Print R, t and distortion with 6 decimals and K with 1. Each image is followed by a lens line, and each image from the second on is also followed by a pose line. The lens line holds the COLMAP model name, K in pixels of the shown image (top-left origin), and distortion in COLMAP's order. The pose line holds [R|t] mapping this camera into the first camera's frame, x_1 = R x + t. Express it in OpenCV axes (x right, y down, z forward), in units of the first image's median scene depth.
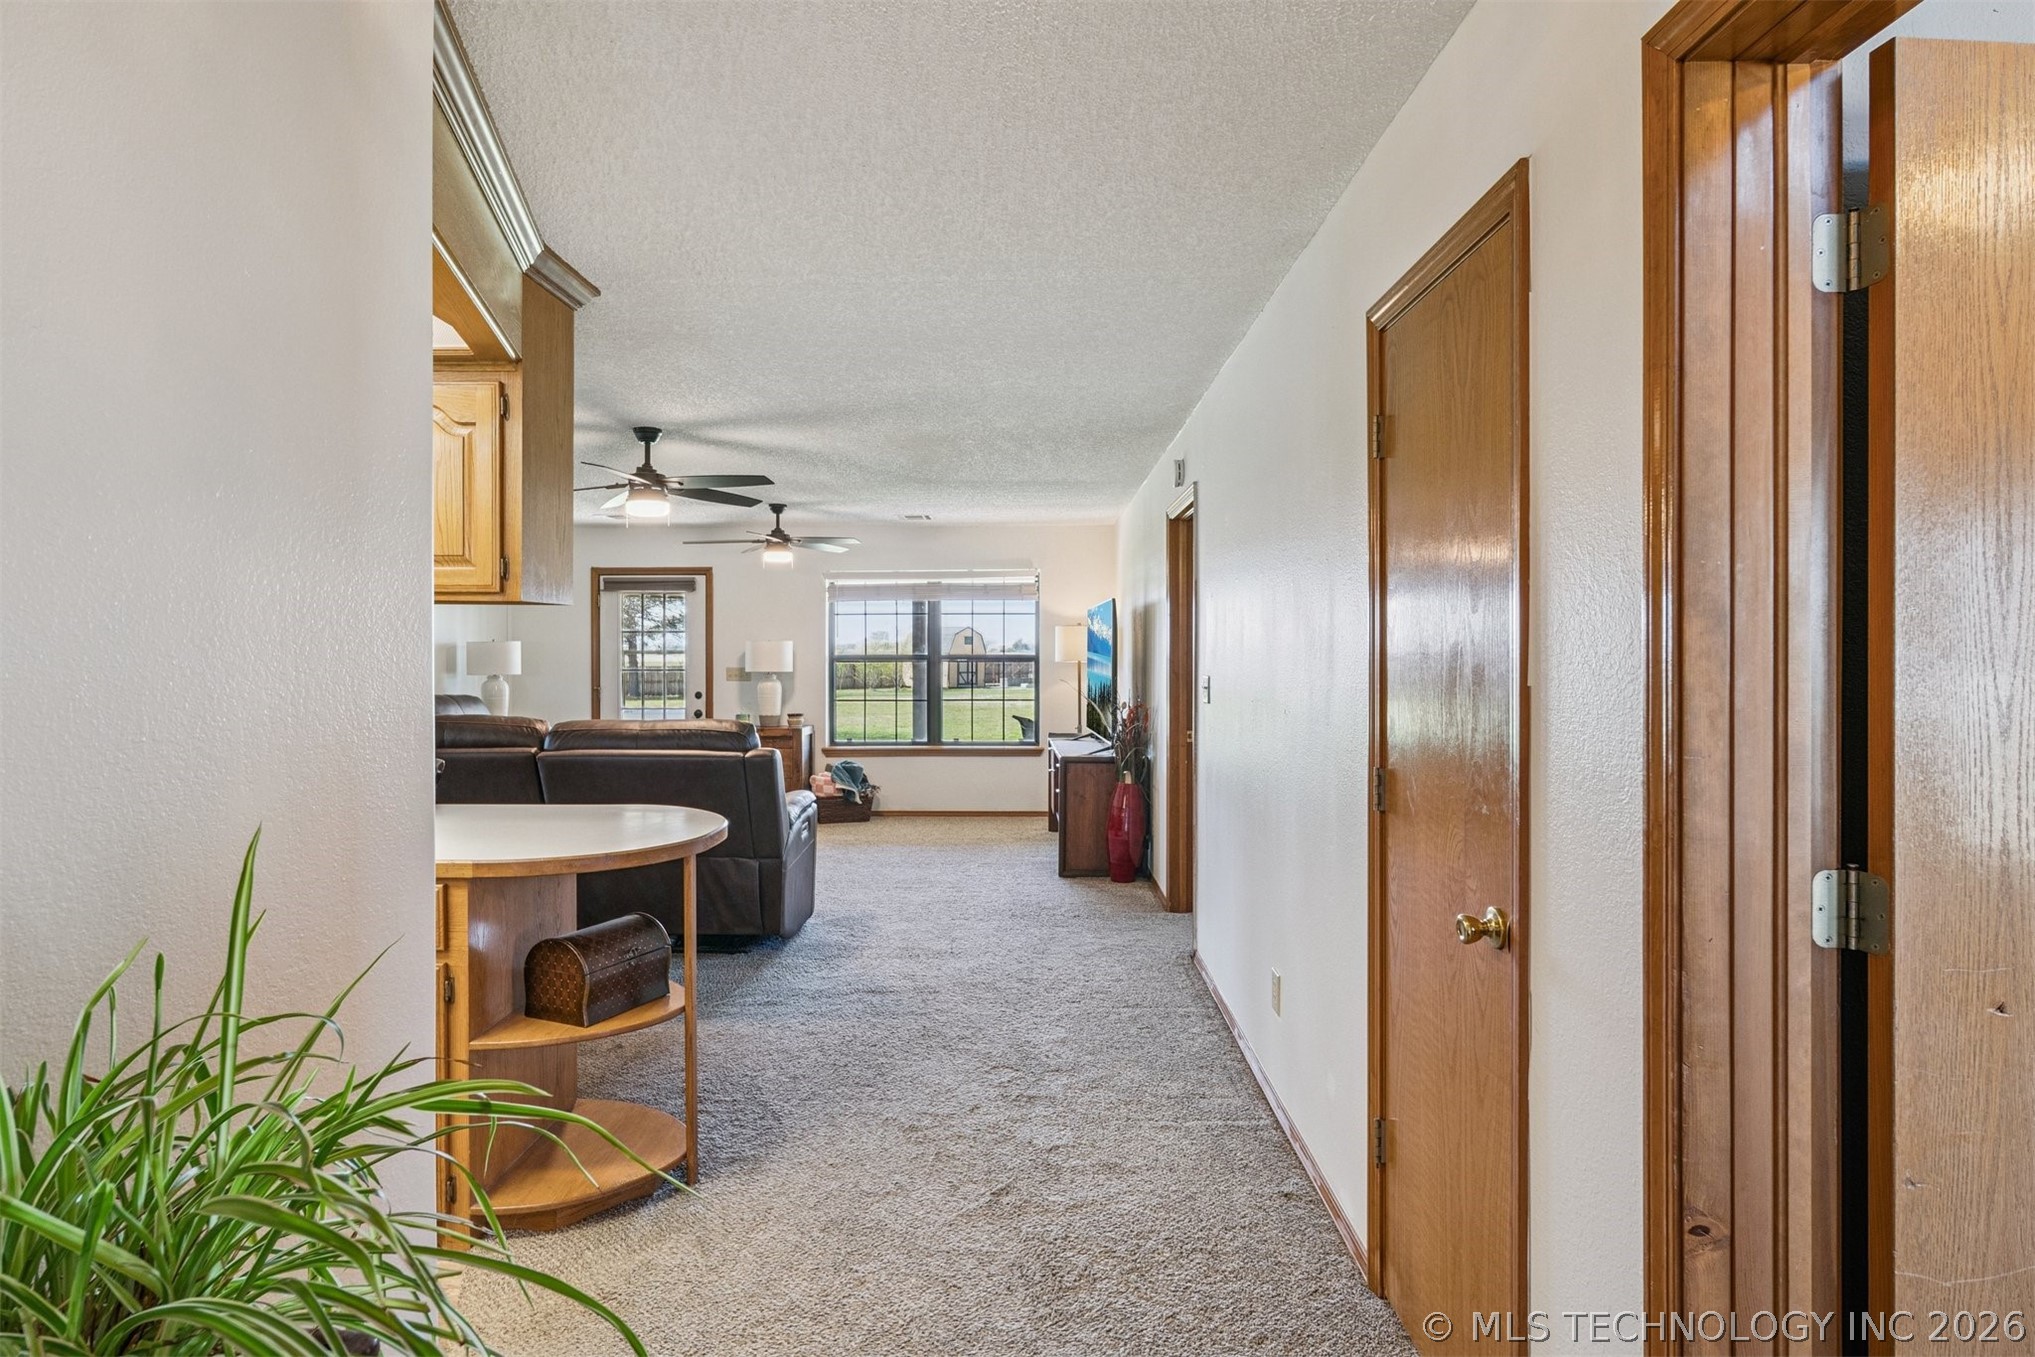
lens RADIAL K [[1108.0, 0, 991.6], [0, 1108.0, 656.8], [0, 0, 1]] dist [0.002357, 0.000070]
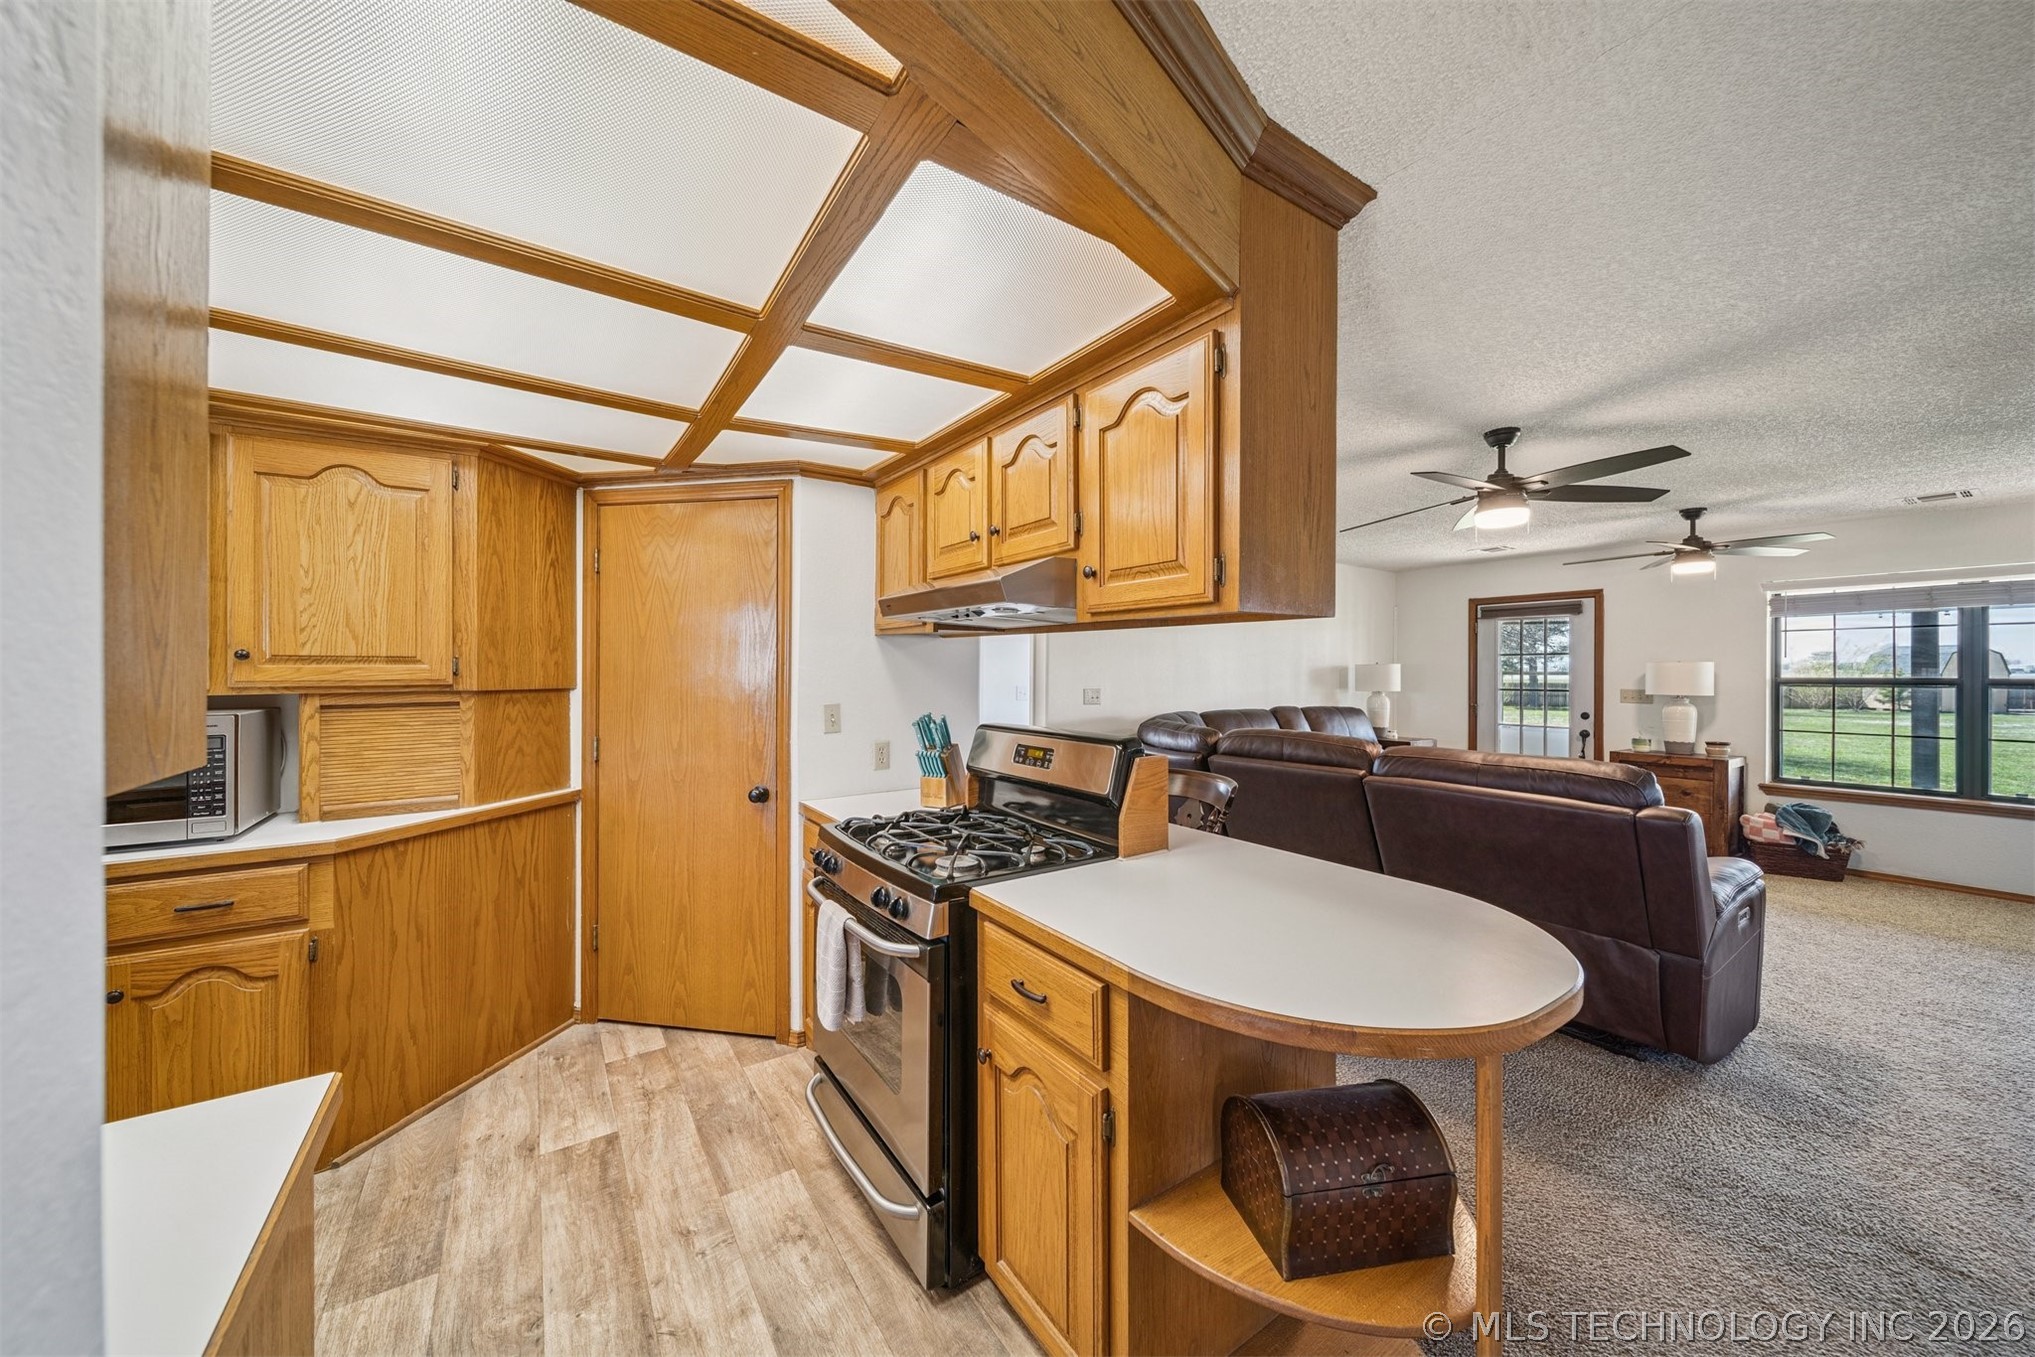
lens RADIAL K [[715.0, 0, 1000.7], [0, 715.0, 671.1], [0, 0, 1]] dist [0.001000, -0.001586]
pose [[0.576164, 0.002917, -0.817329, -0.043394], [-0.006285, 0.999980, -0.000861, -0.003020], [0.817310, 0.005633, 0.576171, 0.212553]]
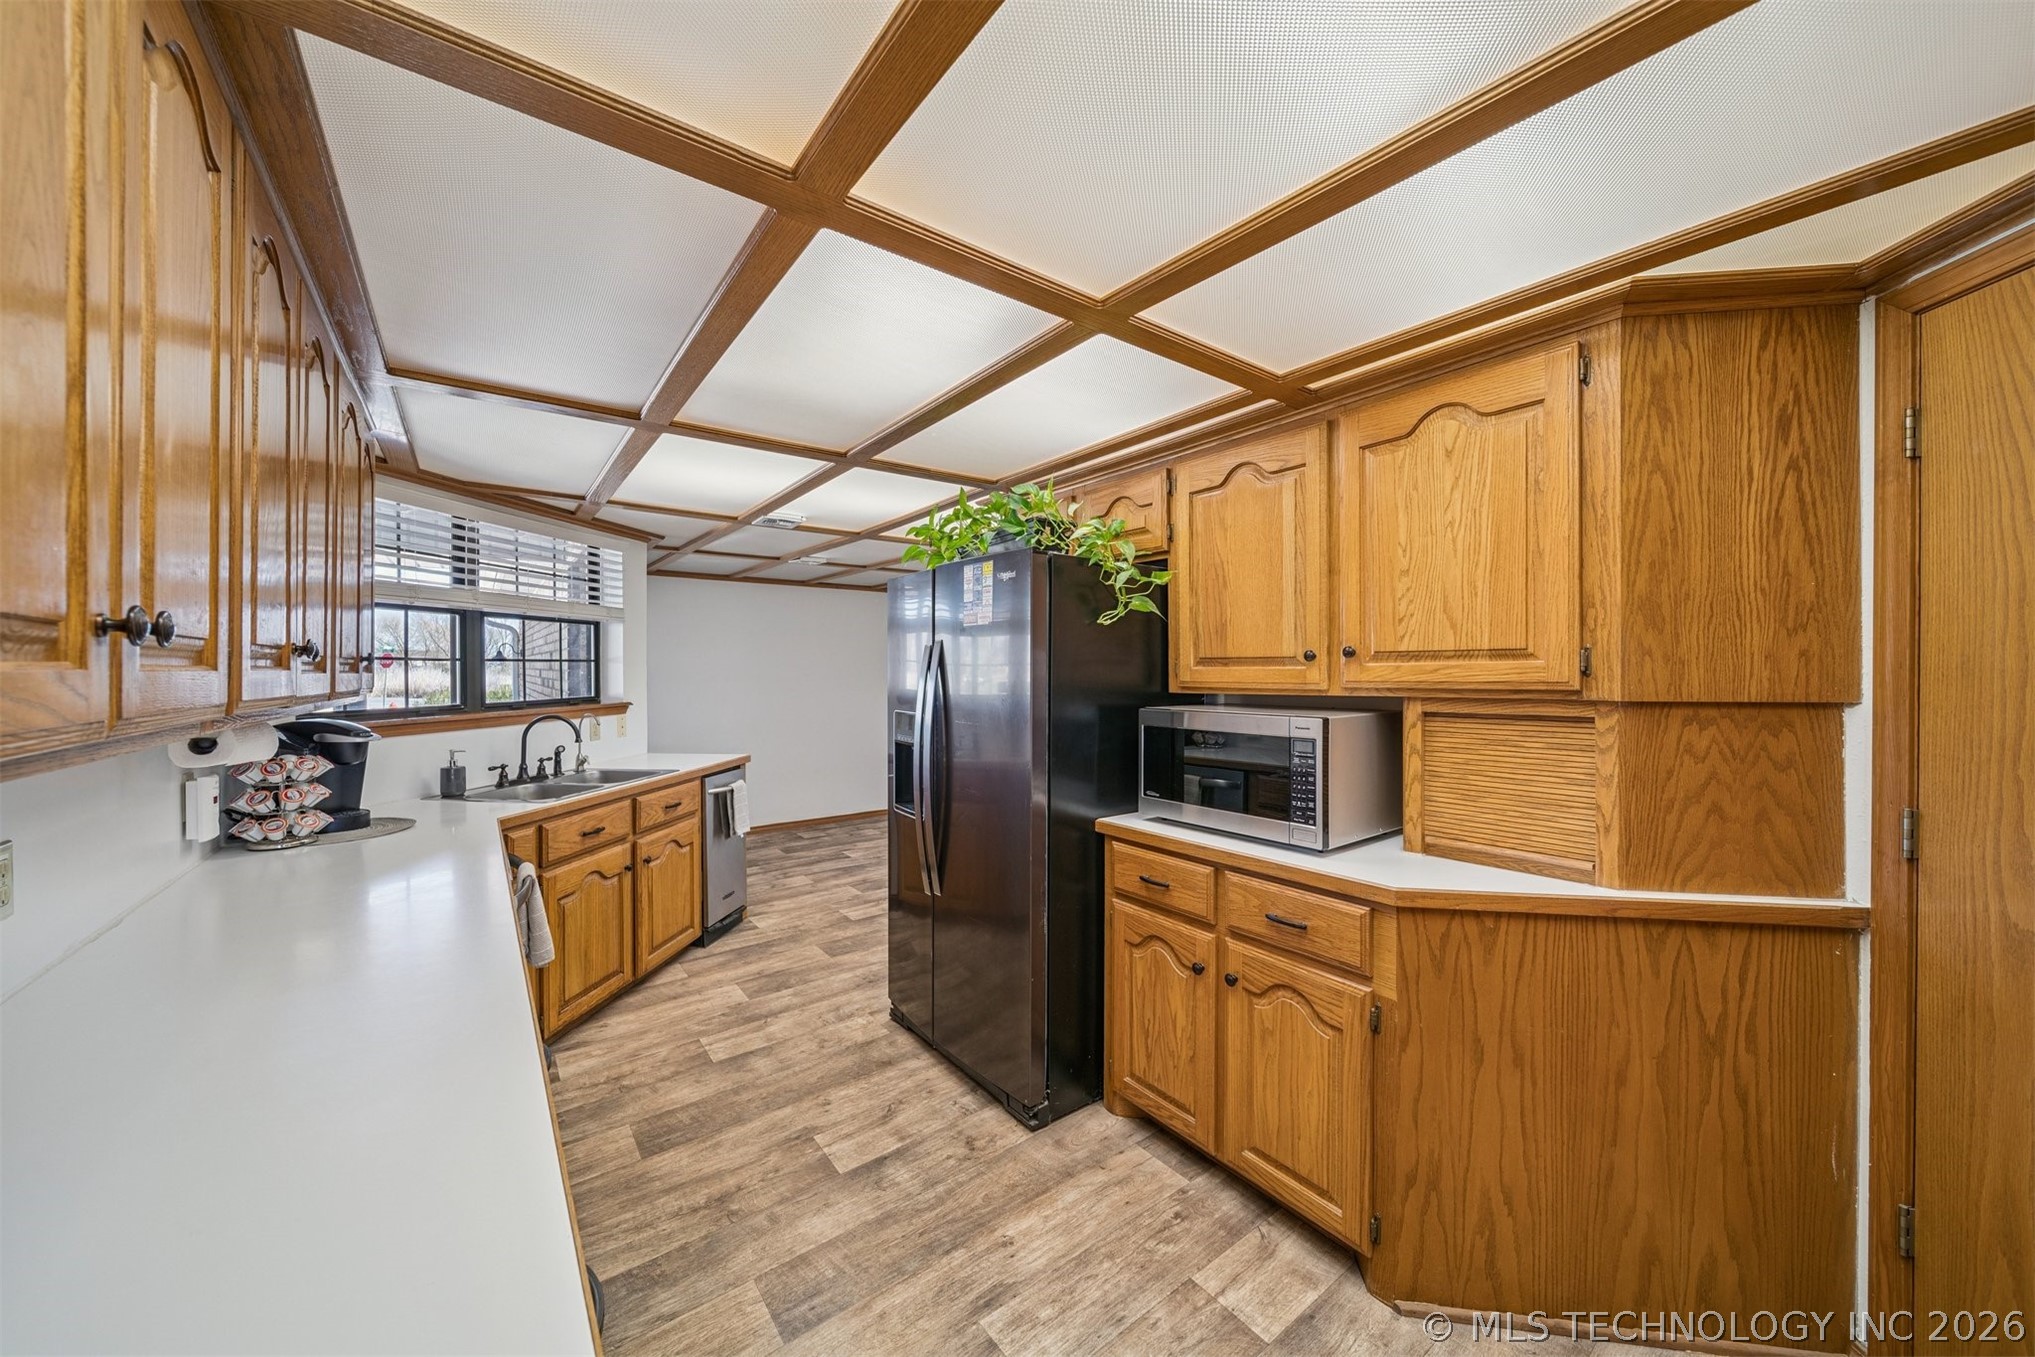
lens RADIAL K [[715.0, 0, 1000.7], [0, 715.0, 671.1], [0, 0, 1]] dist [0.001000, -0.001586]
pose [[-0.785450, 0.004421, -0.618909, -0.180071], [0.000555, 0.999979, 0.006439, -0.002693], [0.618925, 0.004714, -0.785436, 0.252351]]
